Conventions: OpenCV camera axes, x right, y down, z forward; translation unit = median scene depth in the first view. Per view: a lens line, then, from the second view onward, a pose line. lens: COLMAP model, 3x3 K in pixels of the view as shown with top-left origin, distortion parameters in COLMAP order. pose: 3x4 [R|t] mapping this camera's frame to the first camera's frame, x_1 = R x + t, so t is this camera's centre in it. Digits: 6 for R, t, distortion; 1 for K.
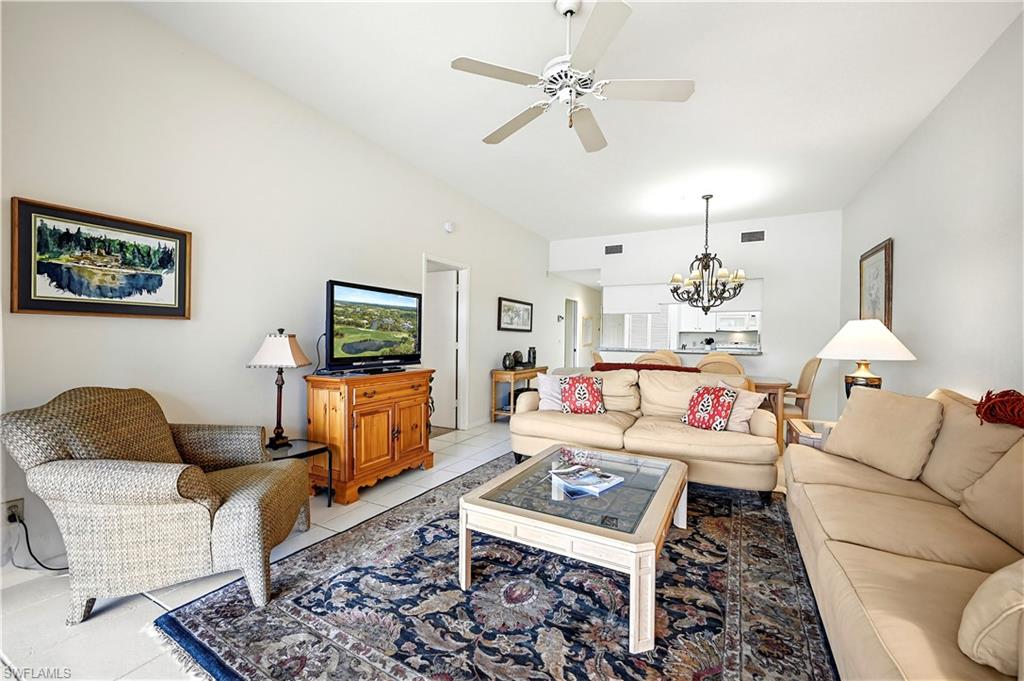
lens RADIAL K [[414.1, 0, 514.3], [0, 414.1, 333.1], [0, 0, 1]] dist [0.001426, 0.001187]
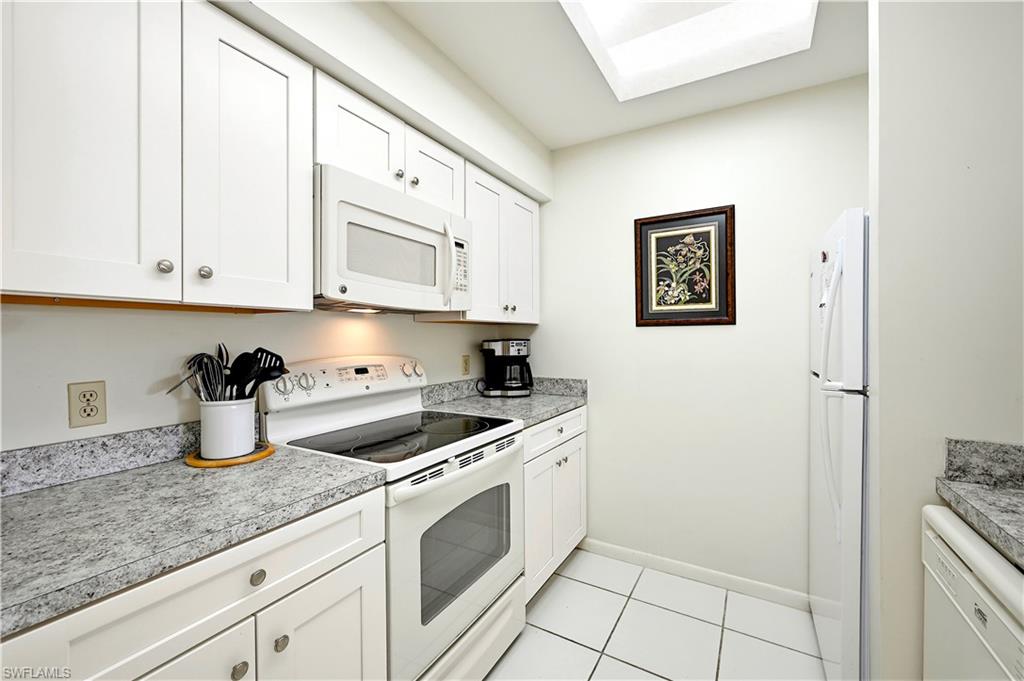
lens RADIAL K [[414.1, 0, 516.8], [0, 414.1, 337.1], [0, 0, 1]] dist [0.001426, 0.001187]
pose [[0.038706, -0.011904, 0.999180, 0.960593], [-0.009586, 0.999879, 0.012284, 0.014265], [-0.999205, -0.010054, 0.038588, 2.598681]]
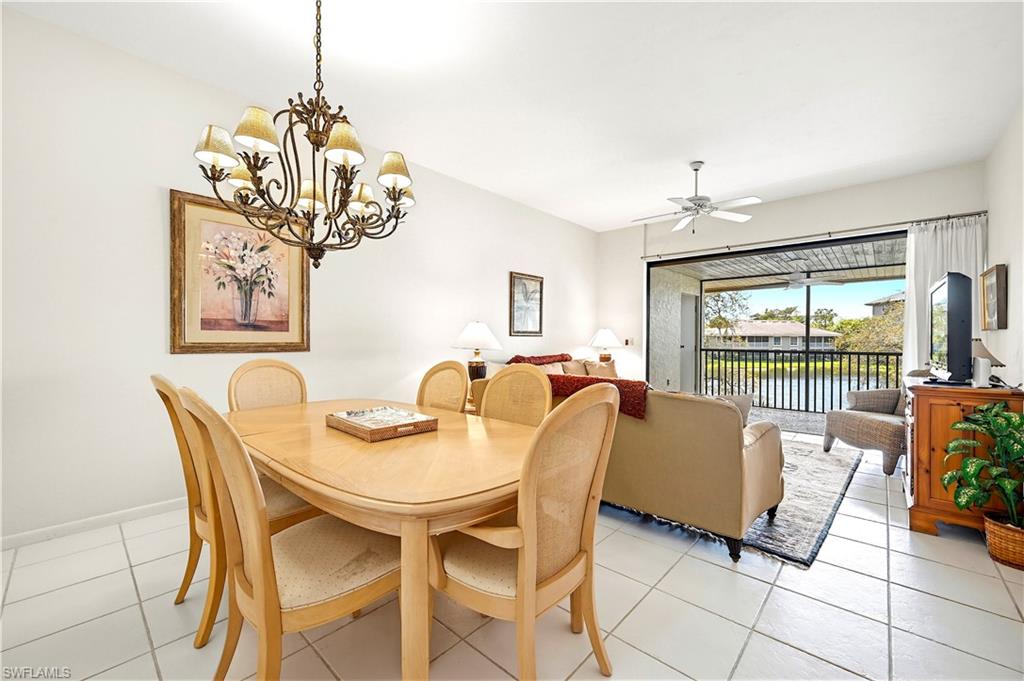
lens RADIAL K [[414.1, 0, 511.4], [0, 414.1, 347.3], [0, 0, 1]] dist [0.001426, 0.001187]
pose [[-0.967352, -0.017668, 0.252819, 0.343469], [-0.016585, 0.999842, 0.006415, 0.039930], [-0.252892, 0.002012, -0.967492, 2.306184]]
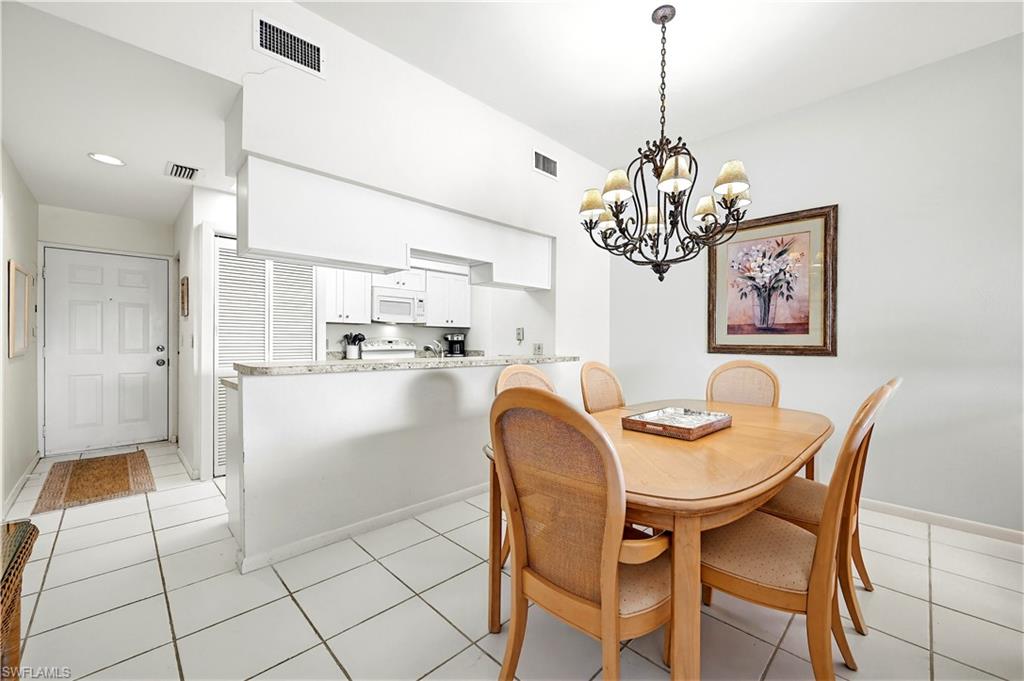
lens RADIAL K [[414.1, 0, 515.5], [0, 414.1, 344.5], [0, 0, 1]] dist [0.001426, 0.001187]
pose [[0.313200, -0.016123, 0.949550, -0.019315], [-0.017321, 0.999593, 0.022686, 0.030046], [-0.949529, -0.023552, 0.312793, 1.753202]]
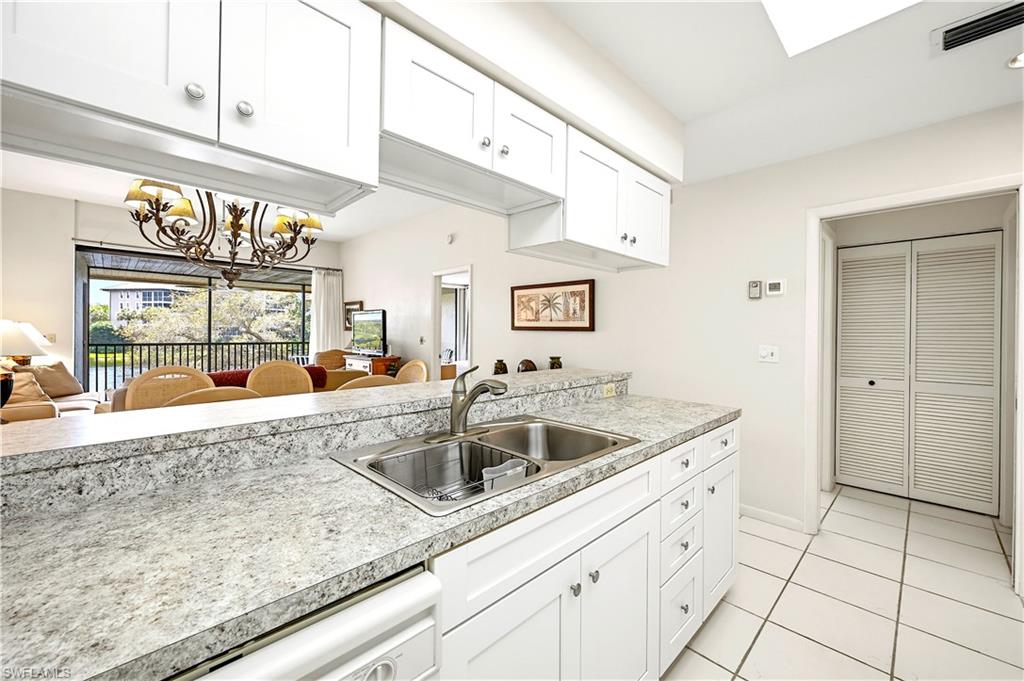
lens RADIAL K [[414.1, 0, 518.4], [0, 414.1, 331.9], [0, 0, 1]] dist [0.001426, 0.001187]
pose [[-0.305294, -0.012309, -0.952179, 1.390735], [0.002952, 0.999899, -0.013872, 0.016090], [0.952254, -0.007046, -0.305227, 2.475116]]
